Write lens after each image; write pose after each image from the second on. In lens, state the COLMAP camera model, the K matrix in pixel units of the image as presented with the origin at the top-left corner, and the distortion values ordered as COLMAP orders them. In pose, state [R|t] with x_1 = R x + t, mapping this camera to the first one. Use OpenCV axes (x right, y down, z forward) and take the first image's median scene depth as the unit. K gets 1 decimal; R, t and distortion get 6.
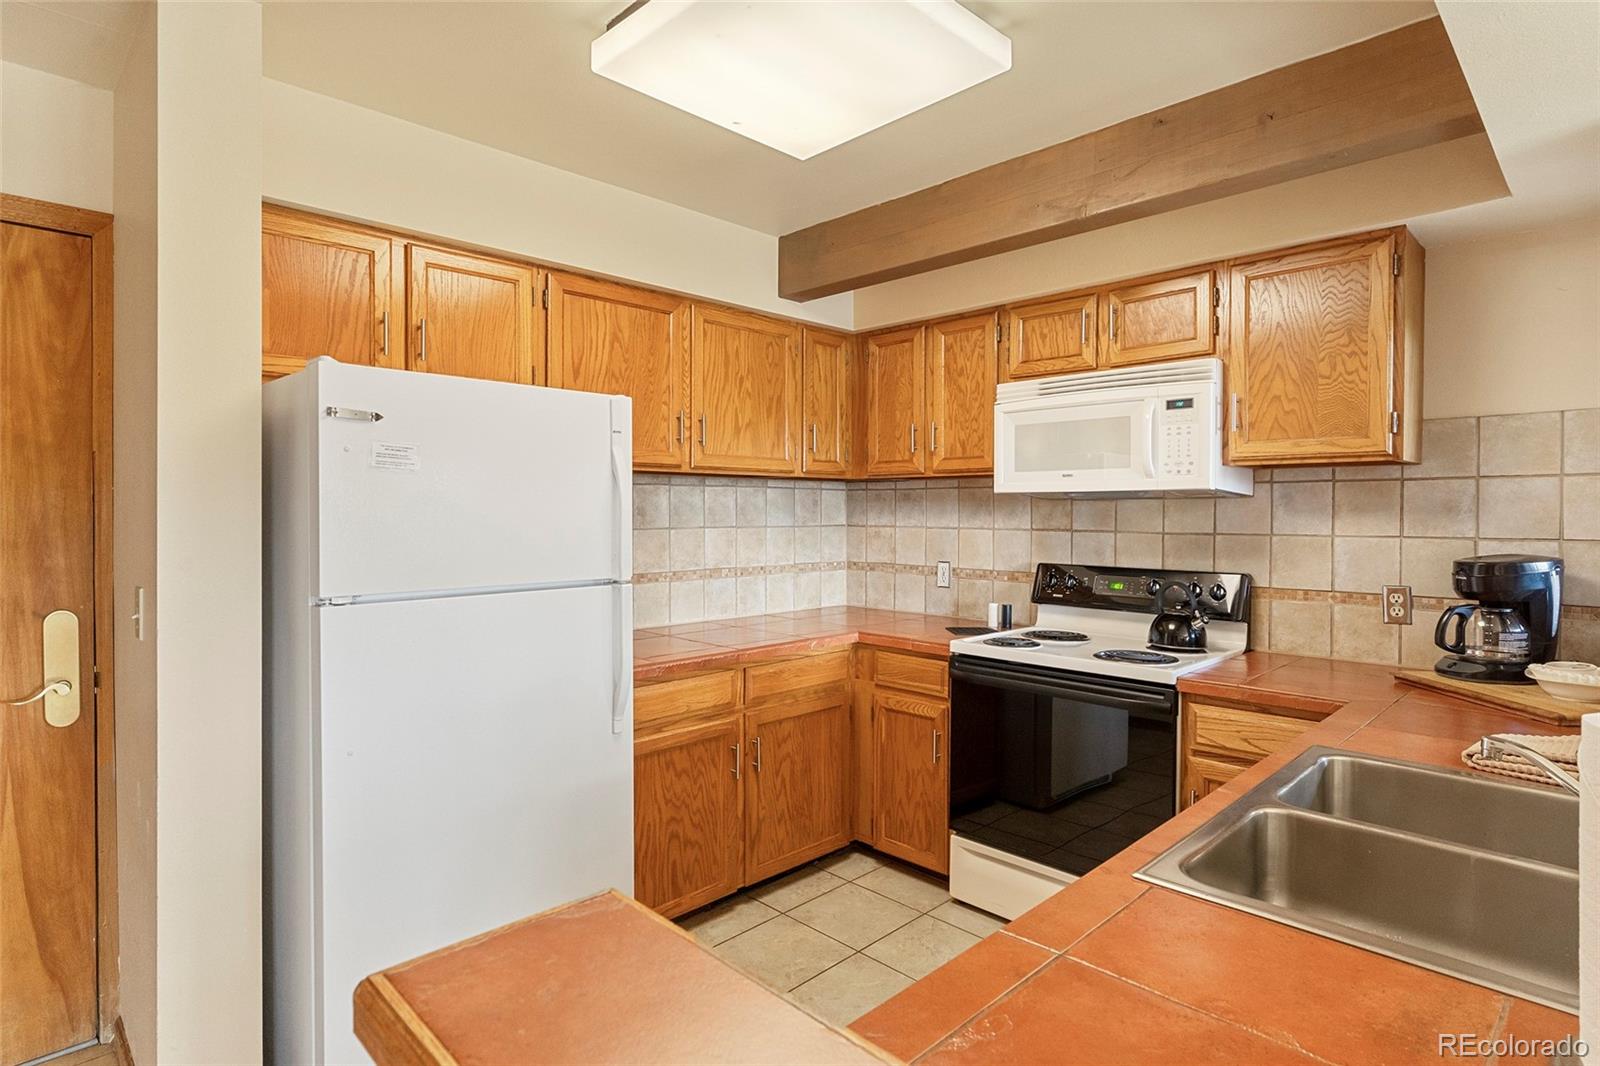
lens RADIAL K [[829.5, 0, 780.2], [0, 829.5, 517.8], [0, 0, 1]] dist [-0.009396, -0.000321]
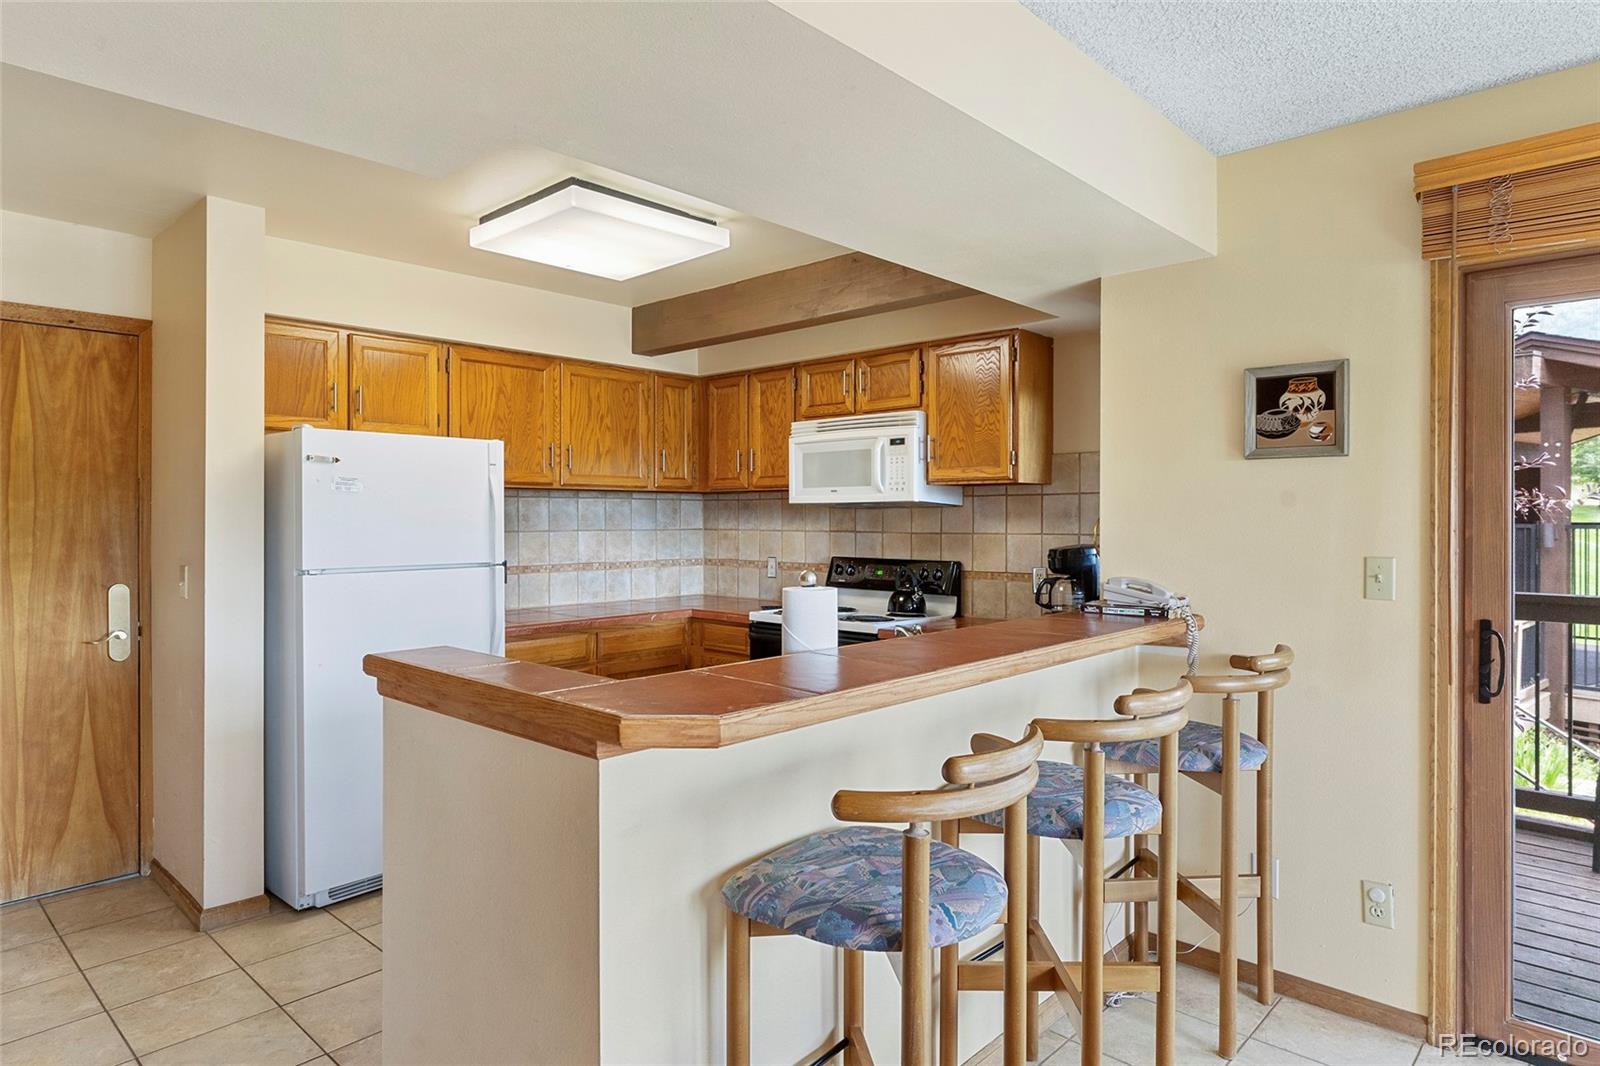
lens RADIAL K [[941.3, 0, 782.5], [0, 941.3, 521.2], [0, 0, 1]] dist [-0.009858, 0.003269]
pose [[0.999144, -0.002249, 0.041311, 0.212043], [0.002435, 0.999987, -0.004434, 0.006109], [-0.041301, 0.004531, 0.999136, -0.598597]]
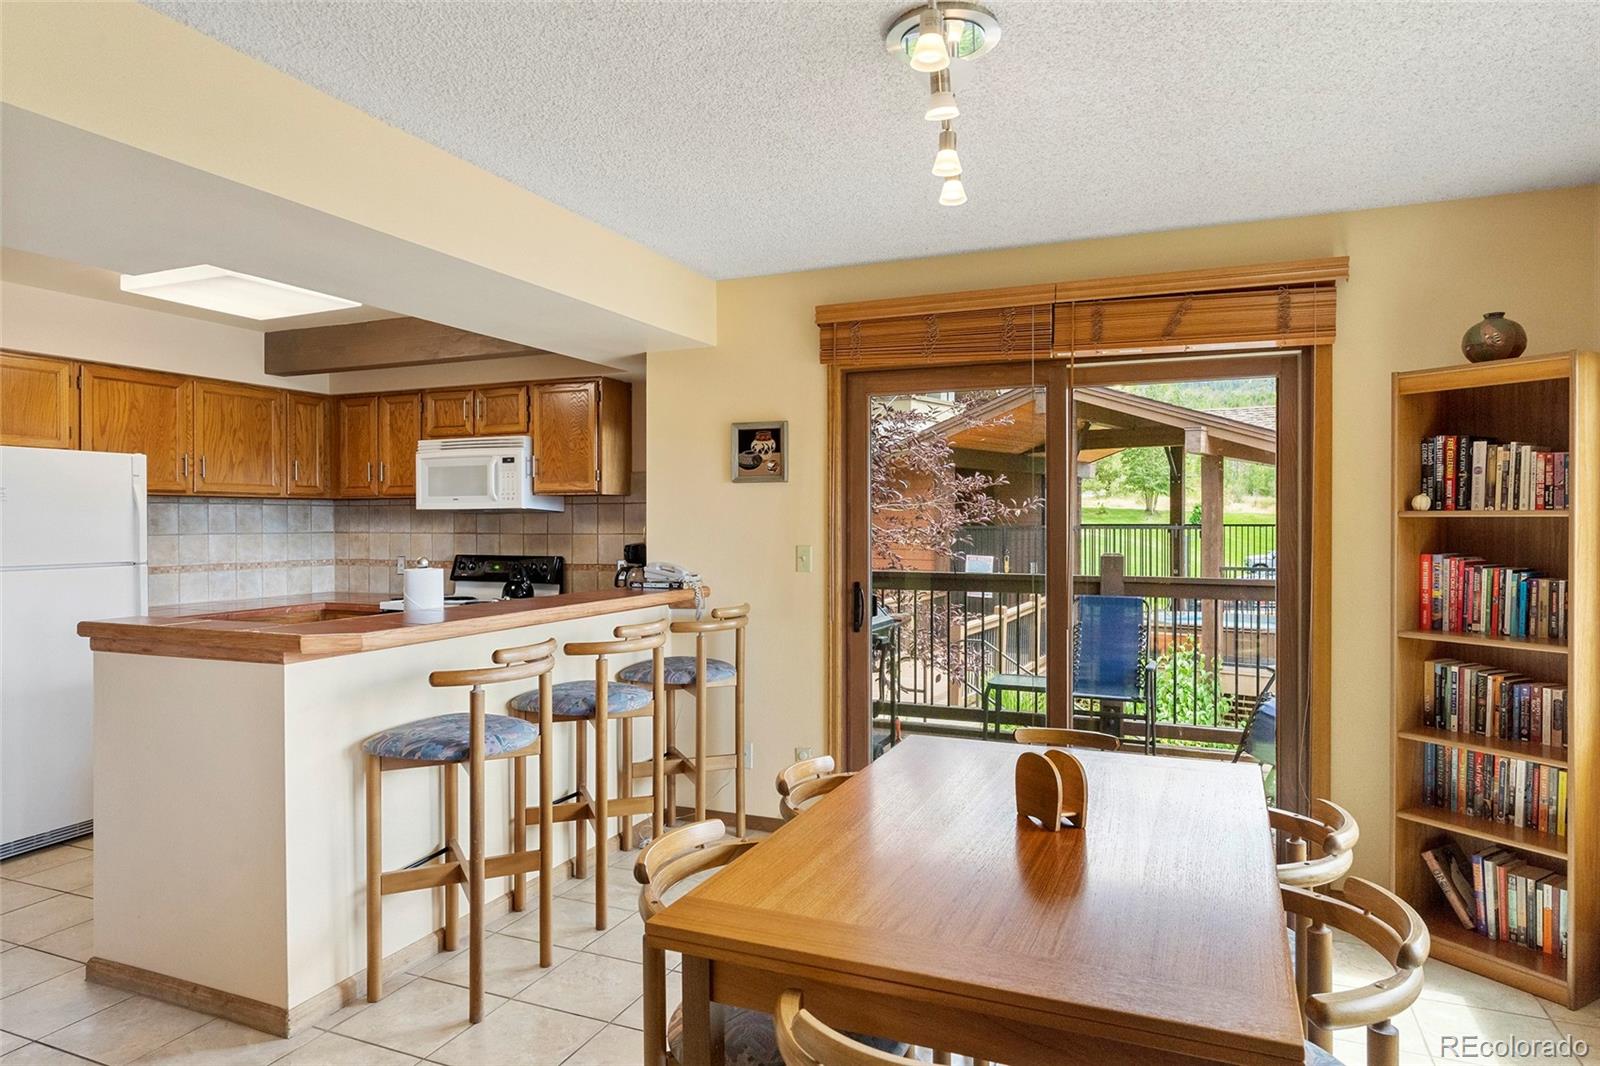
lens RADIAL K [[991.0, 0, 795.6], [0, 991.0, 523.8], [0, 0, 1]] dist [-0.015744, 0.006445]
pose [[0.919247, -0.005451, 0.393642, 0.208391], [0.007440, 0.999966, -0.003527, 0.010316], [-0.393610, 0.006170, 0.919257, -1.156199]]
